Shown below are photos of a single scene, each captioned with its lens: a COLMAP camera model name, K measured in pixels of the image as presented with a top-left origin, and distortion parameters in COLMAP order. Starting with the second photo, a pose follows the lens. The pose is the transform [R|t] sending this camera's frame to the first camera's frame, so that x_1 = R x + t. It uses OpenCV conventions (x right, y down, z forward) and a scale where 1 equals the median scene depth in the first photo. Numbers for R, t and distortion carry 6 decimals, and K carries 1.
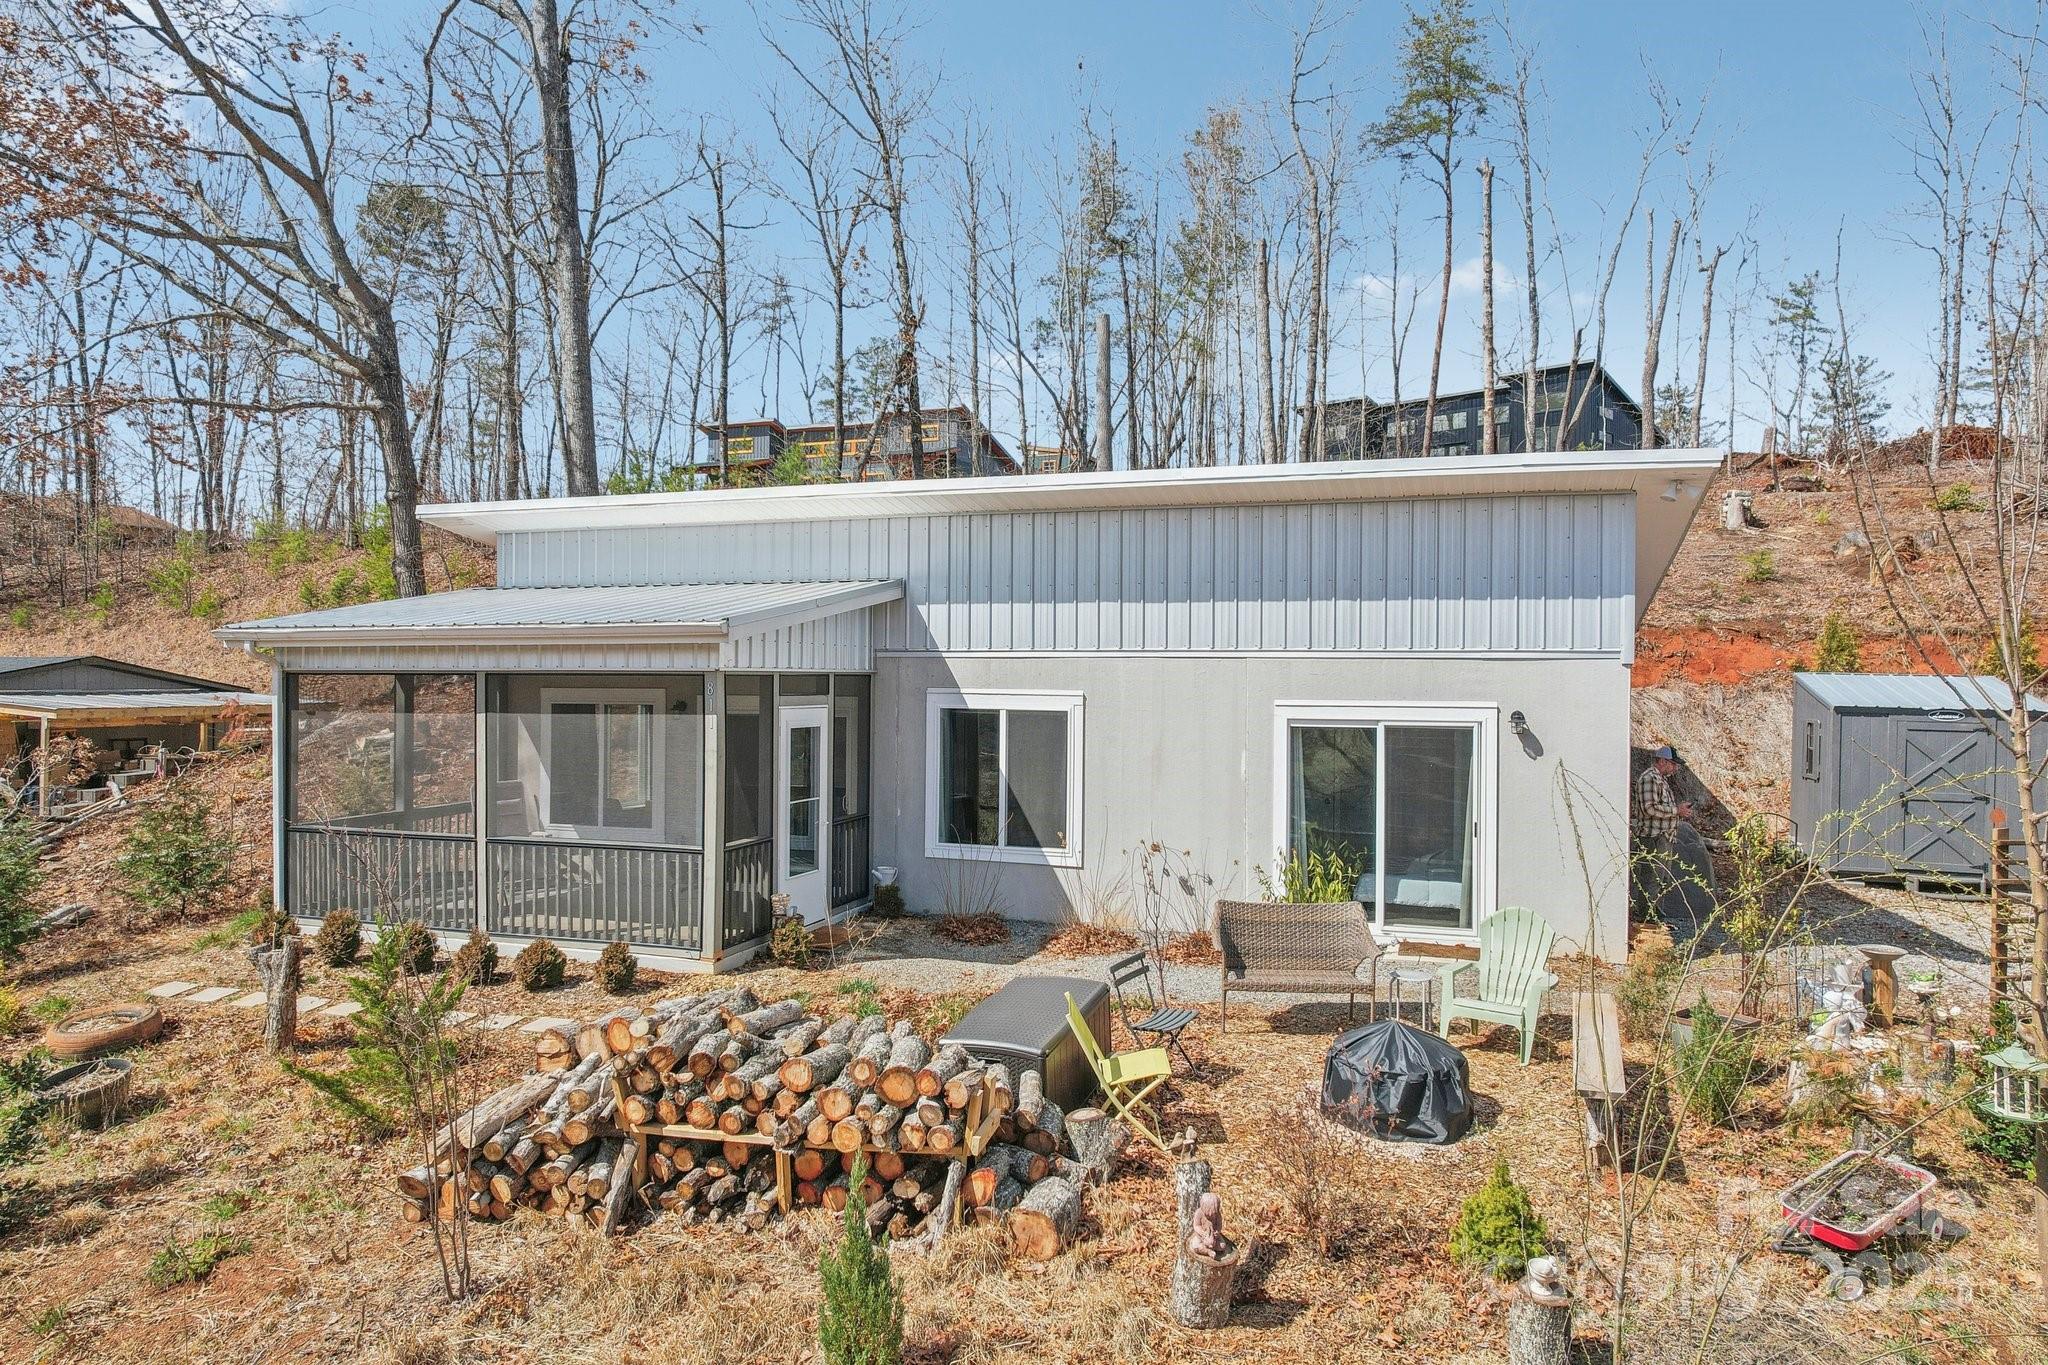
lens RADIAL K [[1403.0, 0, 1032.4], [0, 1403.0, 691.2], [0, 0, 1]] dist [-0.010192, 0.016127]
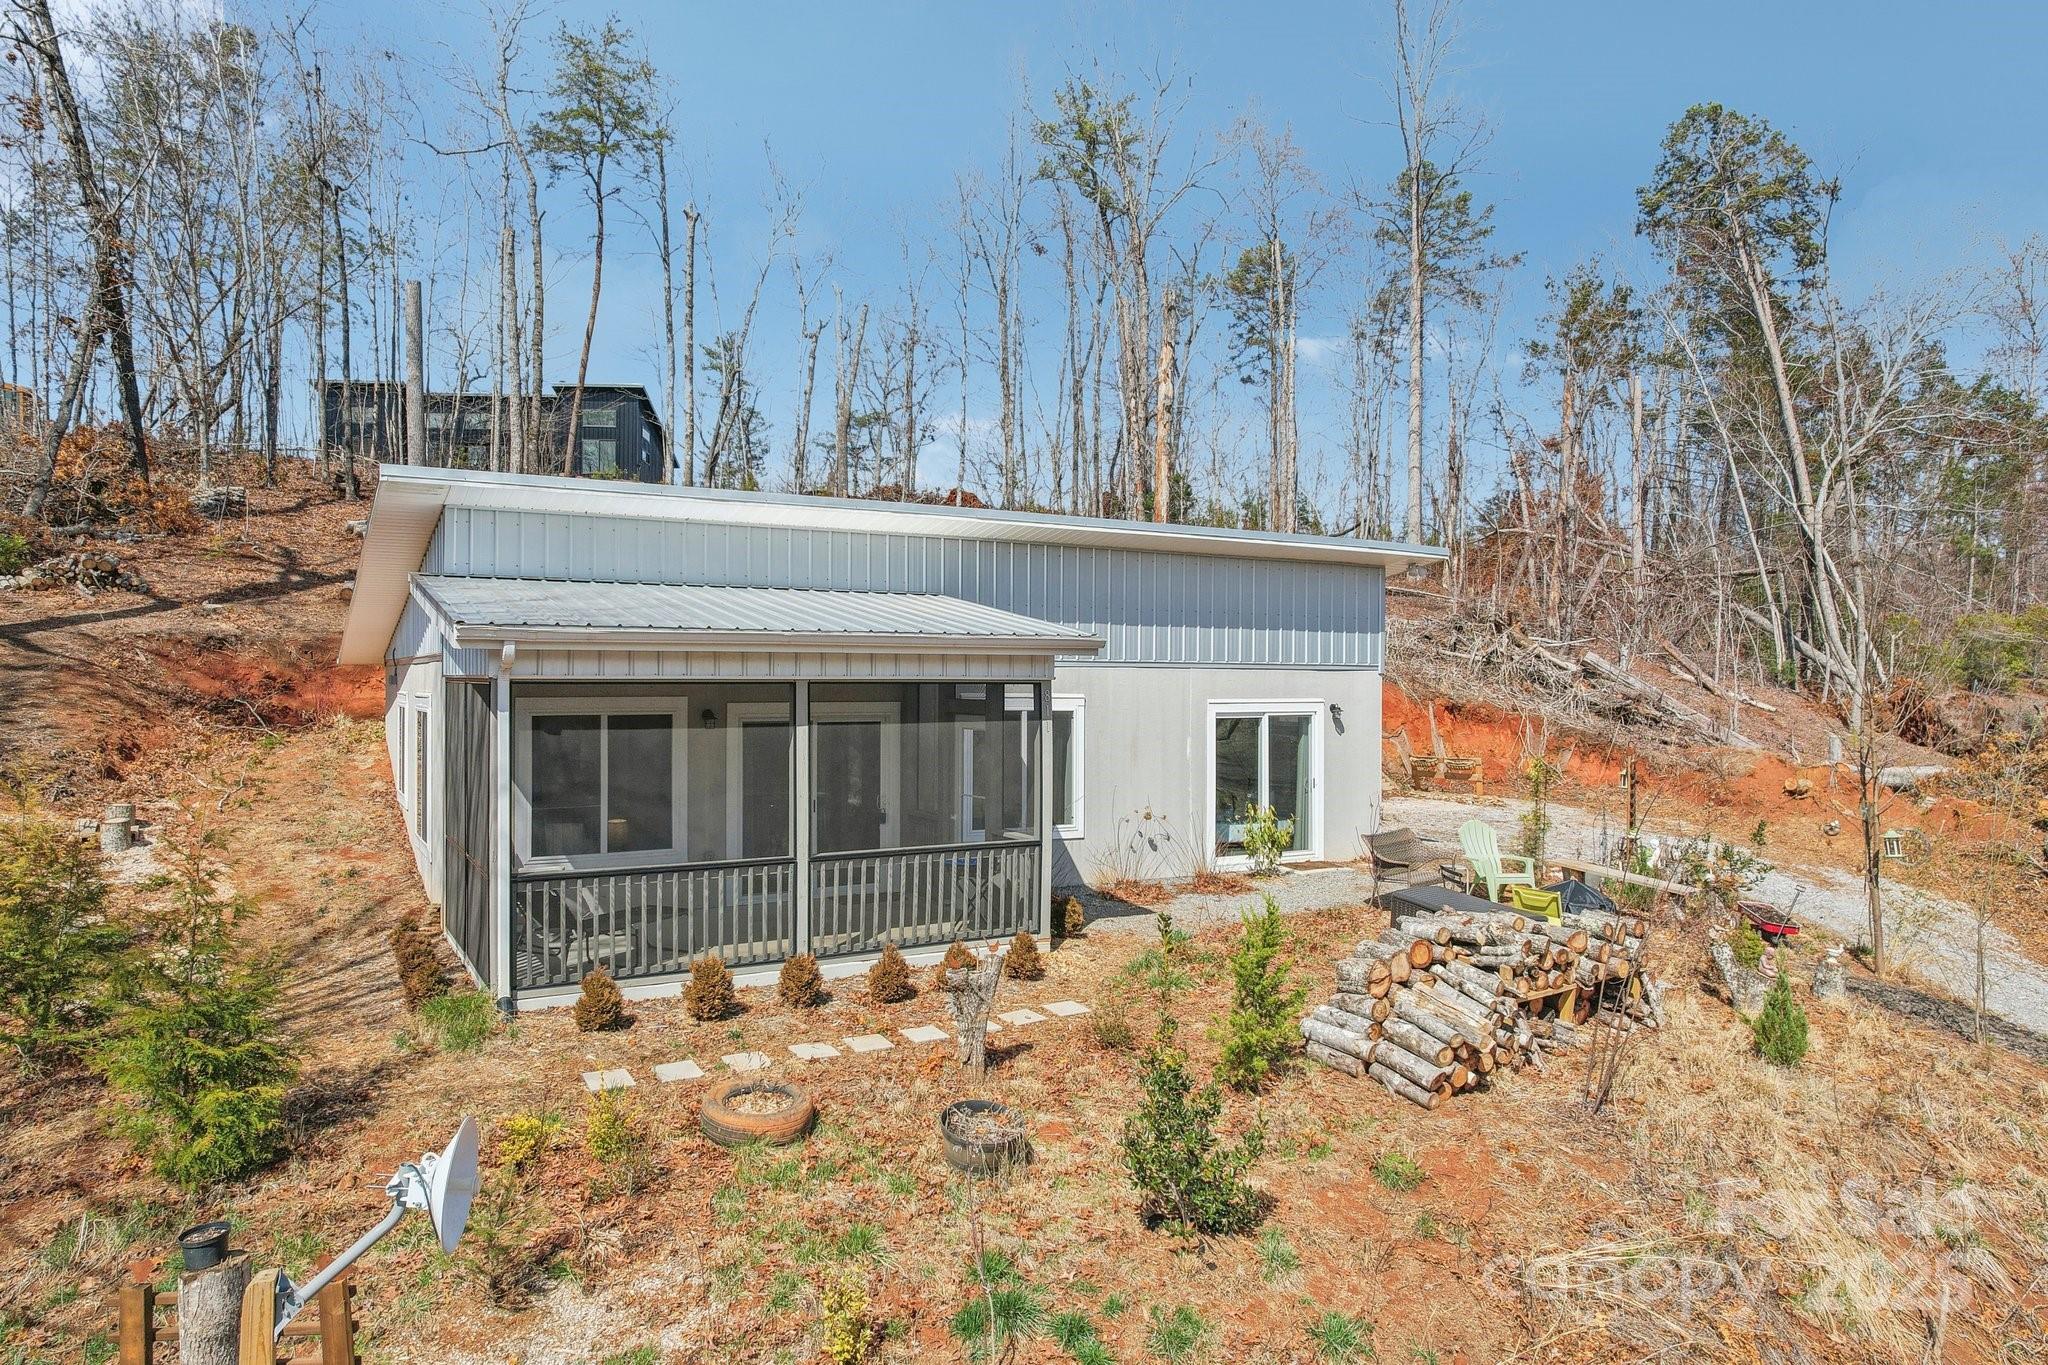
lens RADIAL K [[1403.0, 0, 1033.1], [0, 1403.0, 682.7], [0, 0, 1]] dist [-0.010192, 0.016127]
pose [[0.642394, -0.006939, 0.766343, -1.097208], [0.008842, 0.999960, 0.001642, -0.015458], [-0.766323, 0.005721, 0.642430, 0.288033]]
